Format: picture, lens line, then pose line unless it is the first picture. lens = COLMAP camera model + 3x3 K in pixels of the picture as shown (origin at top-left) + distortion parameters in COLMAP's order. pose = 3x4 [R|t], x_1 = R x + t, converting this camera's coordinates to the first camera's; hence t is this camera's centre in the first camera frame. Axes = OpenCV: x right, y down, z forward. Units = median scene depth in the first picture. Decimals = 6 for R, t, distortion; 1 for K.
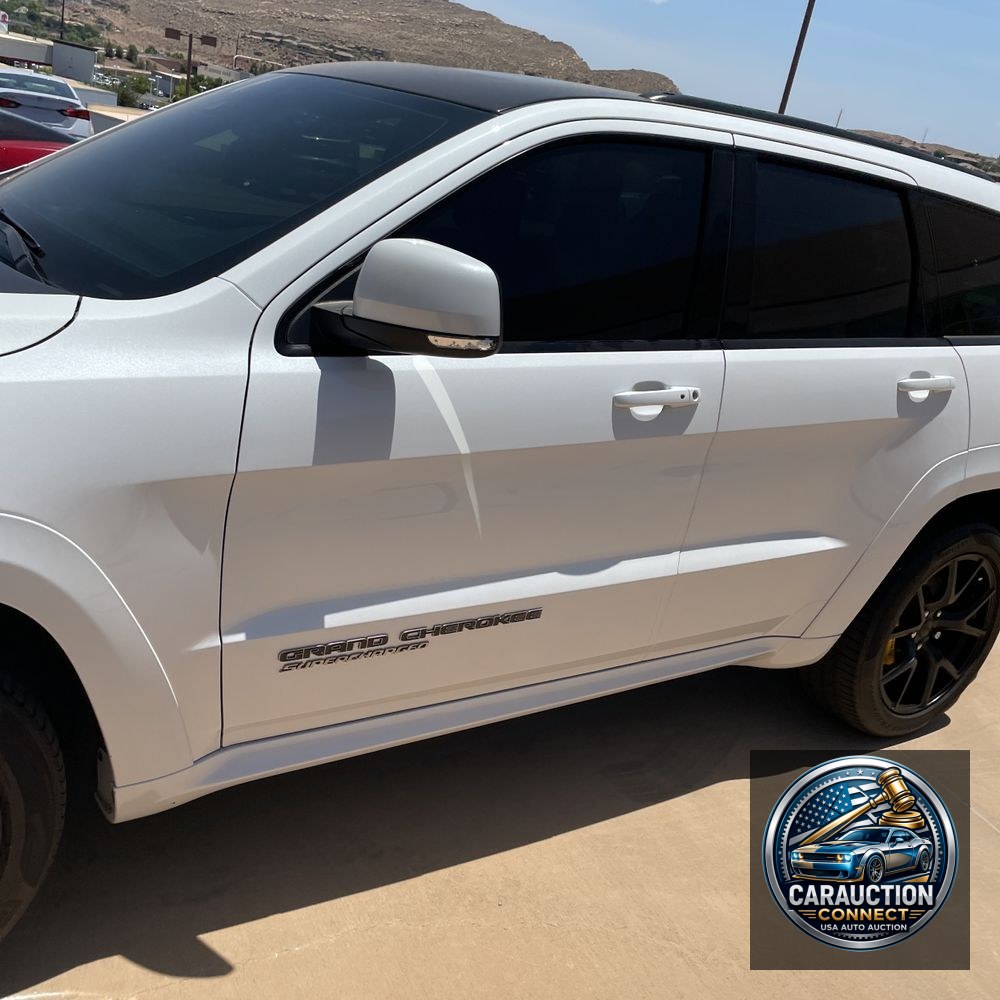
lens RADIAL K [[1031.8, 0, 501.8], [0, 1031.8, 468.8], [0, 0, 1]] dist [0.112332, -0.180840]
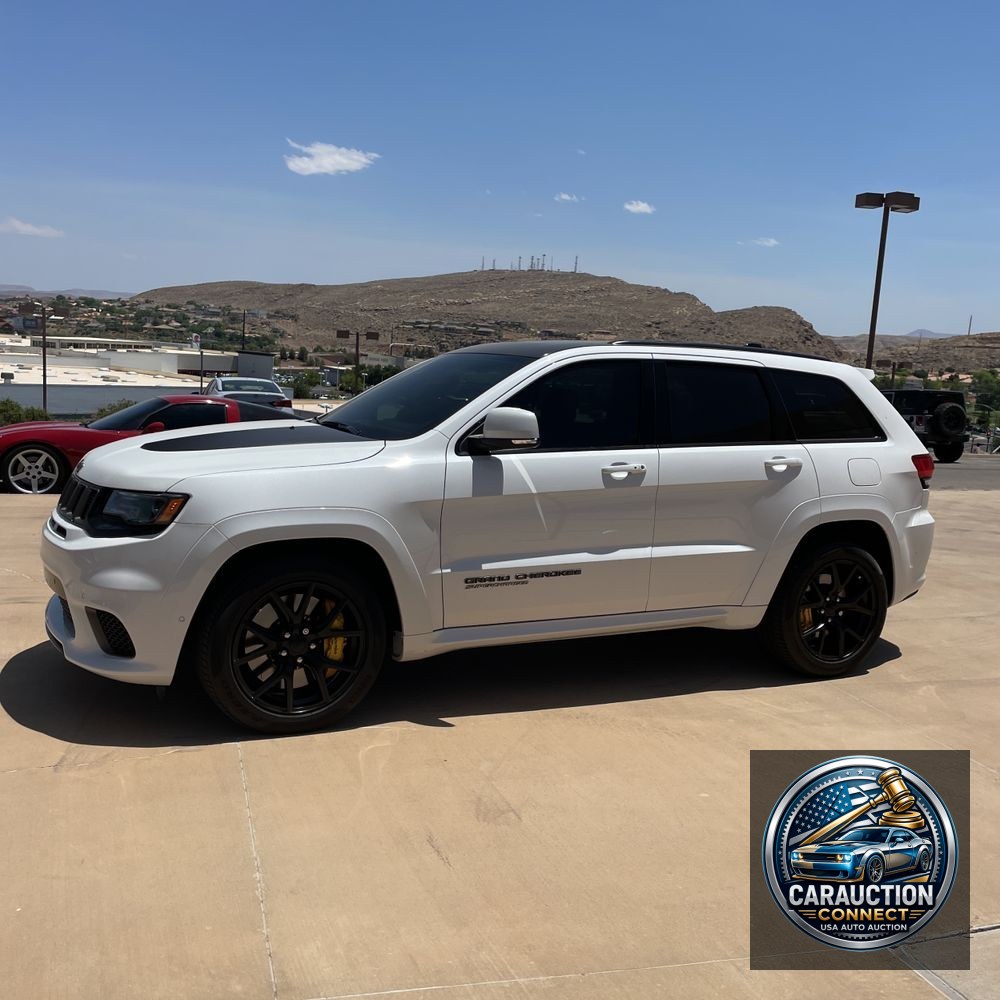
lens RADIAL K [[1013.0, 0, 513.1], [0, 1013.0, 440.6], [0, 0, 1]] dist [0.149149, -0.314320]
pose [[0.985270, -0.116057, -0.125592, 0.196856], [0.080204, 0.962269, -0.260012, 0.417272], [0.151029, 0.246109, 0.957403, -1.125917]]
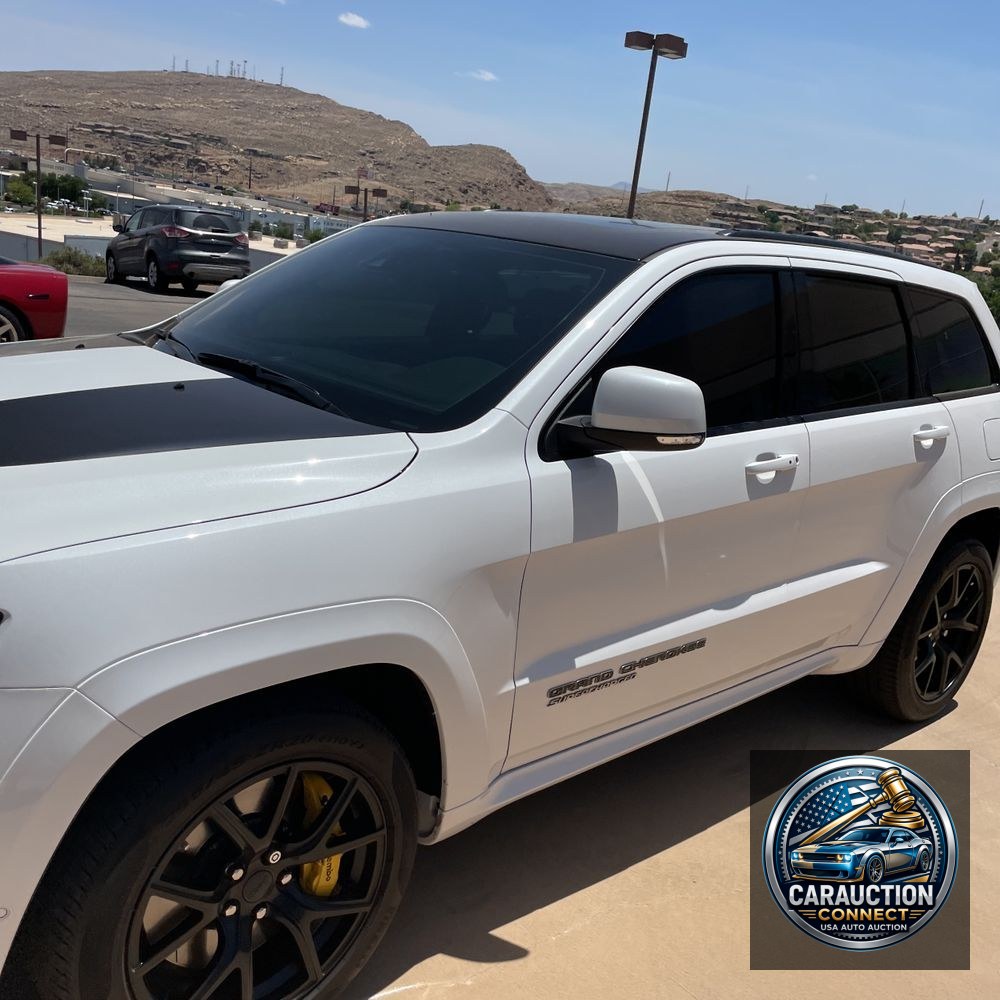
lens RADIAL K [[1022.4, 0, 524.4], [0, 1022.4, 483.8], [0, 0, 1]] dist [0.104539, -0.146398]
pose [[0.985497, -0.095352, 0.140369, -0.337977], [0.102149, 0.993881, -0.042027, -0.023224], [-0.135503, 0.055756, 0.989207, -0.226424]]
